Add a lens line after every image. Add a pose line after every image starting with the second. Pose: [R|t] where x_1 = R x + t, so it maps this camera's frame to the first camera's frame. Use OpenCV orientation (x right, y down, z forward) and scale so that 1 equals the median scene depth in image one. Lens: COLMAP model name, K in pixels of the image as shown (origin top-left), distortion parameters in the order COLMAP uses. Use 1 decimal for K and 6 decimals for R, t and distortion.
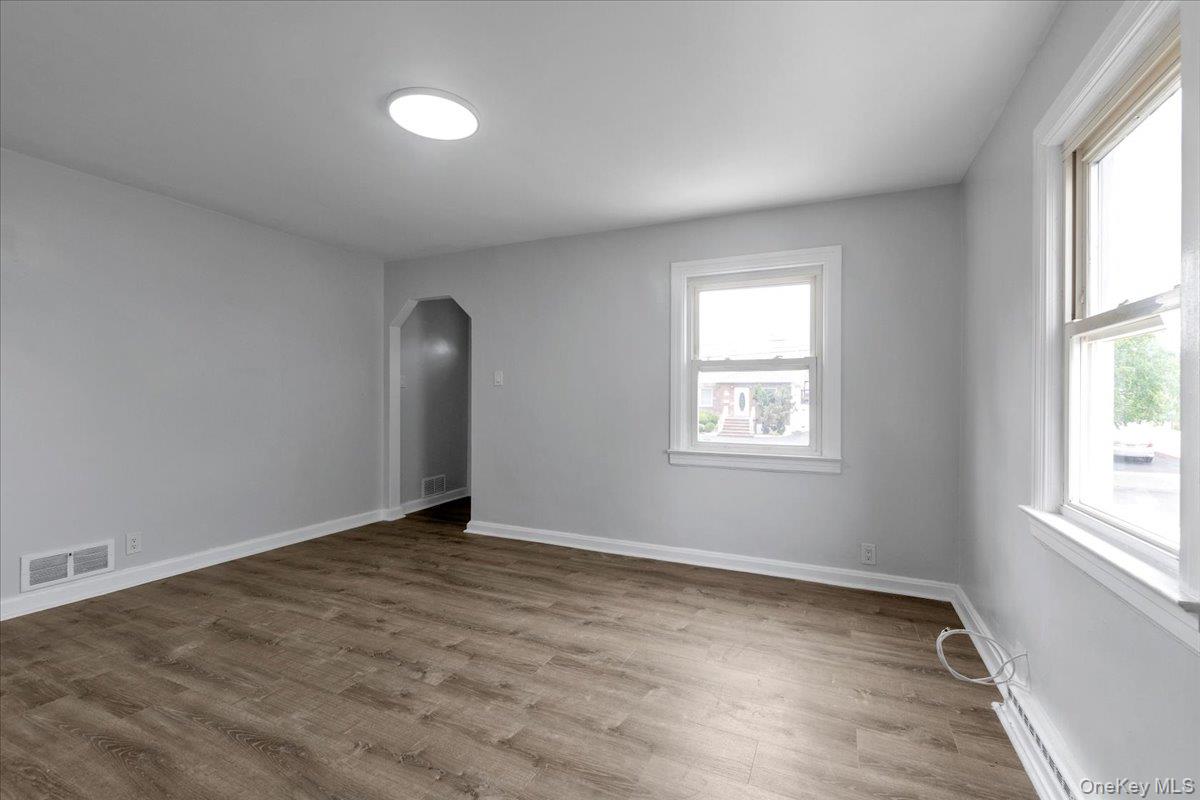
lens RADIAL K [[522.9, 0, 593.7], [0, 522.9, 394.7], [0, 0, 1]] dist [0.000285, 0.000181]
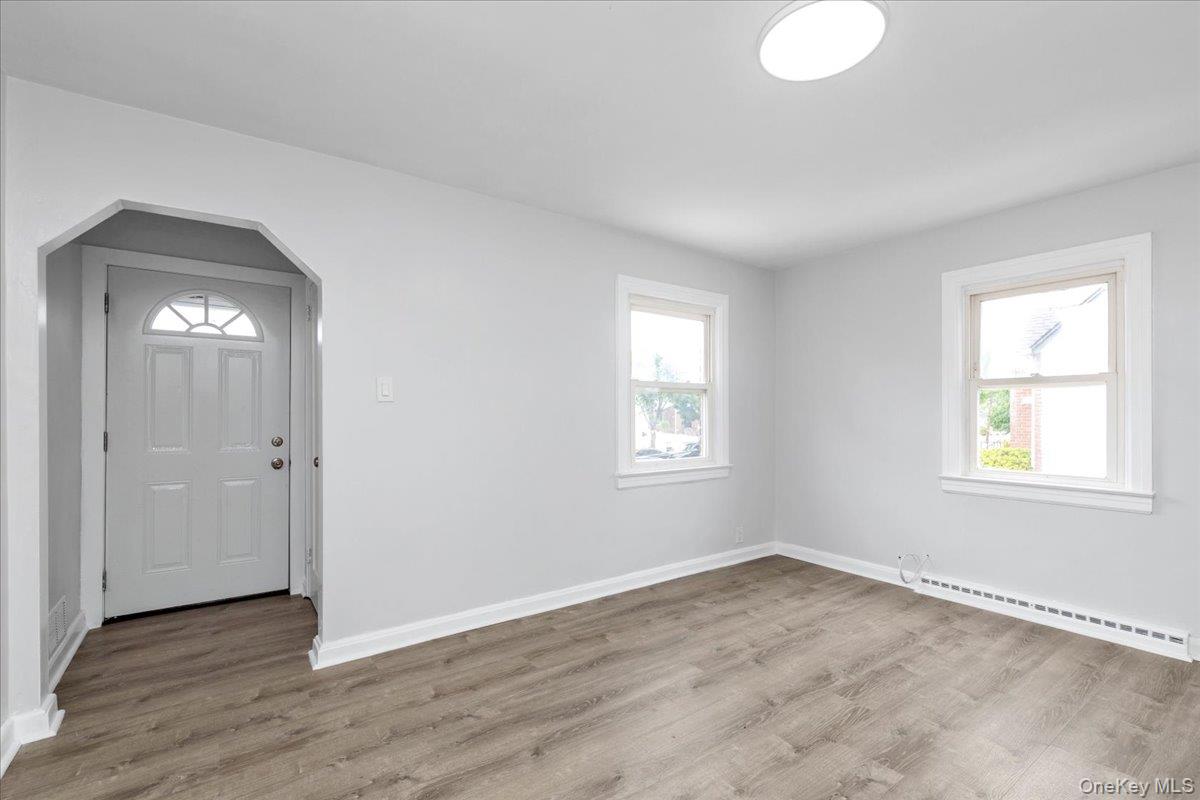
lens RADIAL K [[533.5, 0, 598.5], [0, 533.5, 416.3], [0, 0, 1]] dist [0.010177, 0.000593]
pose [[0.482778, -0.008181, 0.875705, -0.942251], [-0.001565, 0.999947, 0.010205, -0.009385], [-0.875741, -0.006297, 0.482739, 0.759079]]
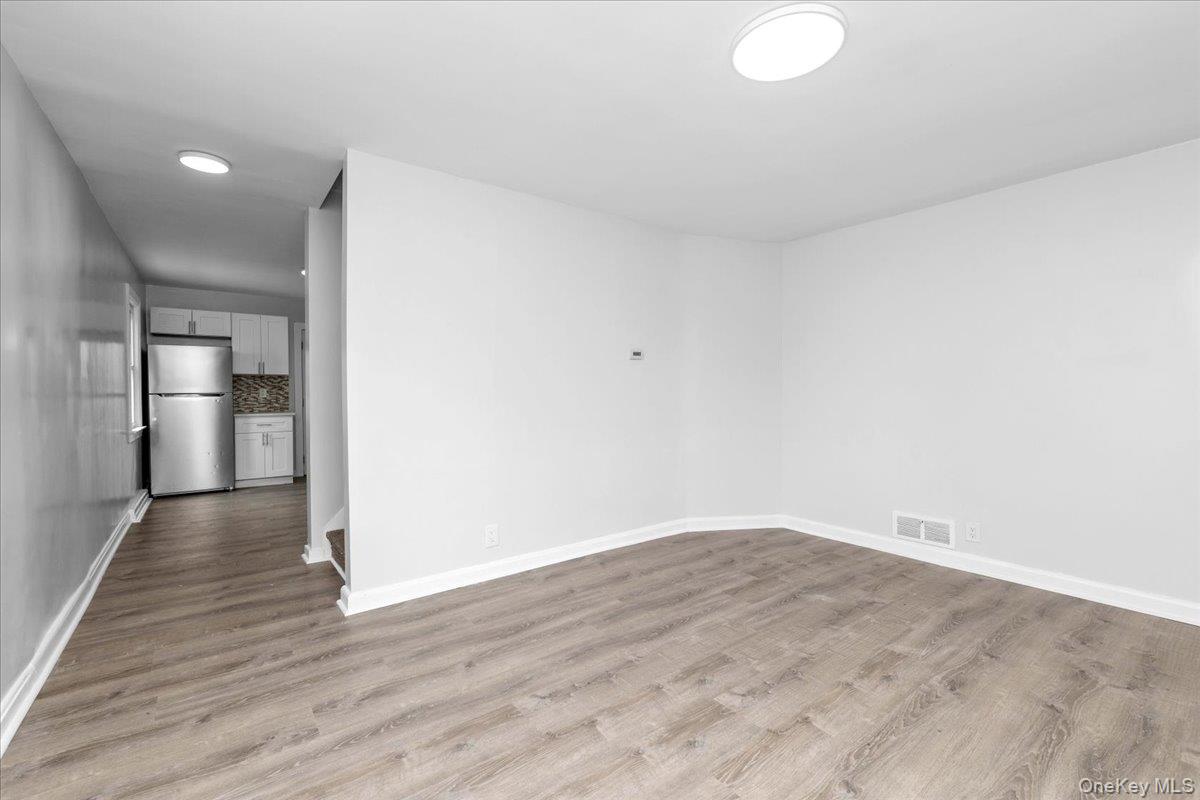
lens RADIAL K [[517.0, 0, 596.5], [0, 517.0, 404.3], [0, 0, 1]] dist [0.000926, -0.000218]
pose [[-0.466211, 0.014123, -0.884561, 0.456477], [0.001477, 0.999884, 0.015186, 0.008940], [0.884672, 0.005773, -0.466178, 0.929744]]
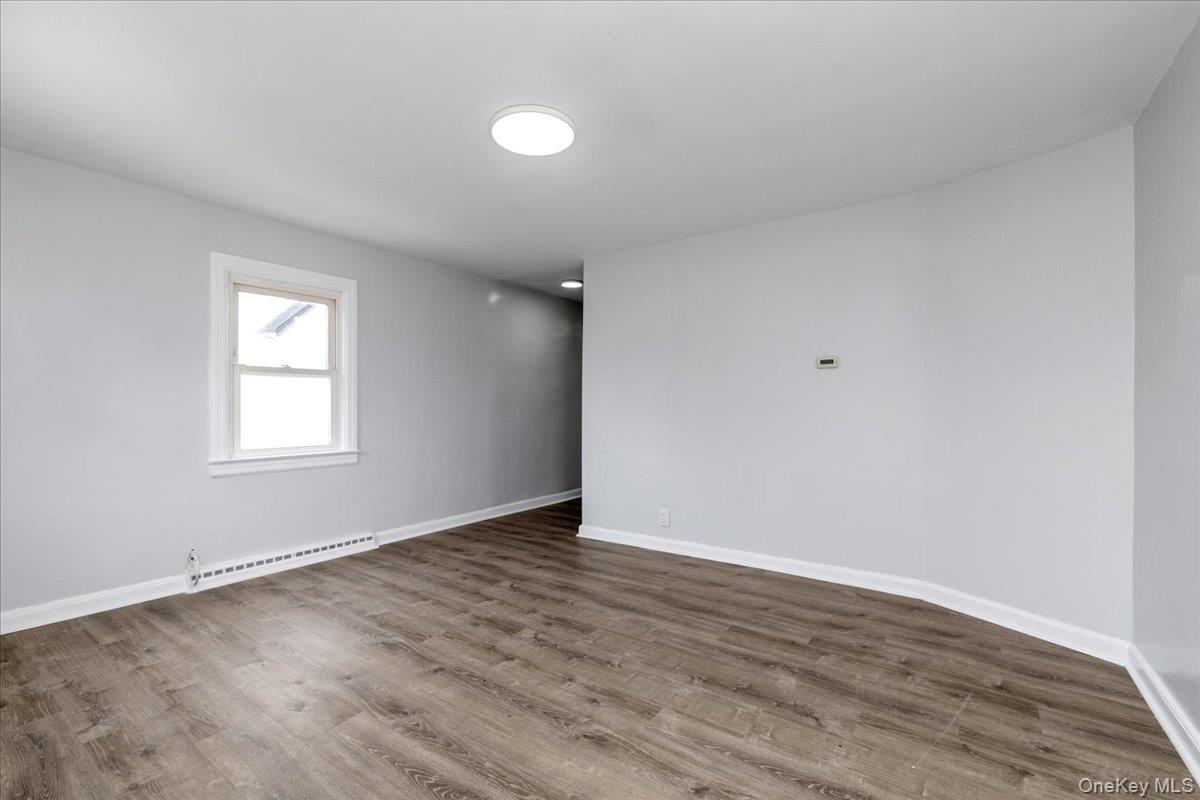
lens RADIAL K [[517.0, 0, 596.5], [0, 517.0, 404.3], [0, 0, 1]] dist [0.000926, -0.000218]
pose [[-0.983578, -0.011387, 0.180124, -0.517554], [-0.012087, 0.999923, -0.002788, 0.006125], [-0.180078, -0.004919, -0.983640, 1.658096]]
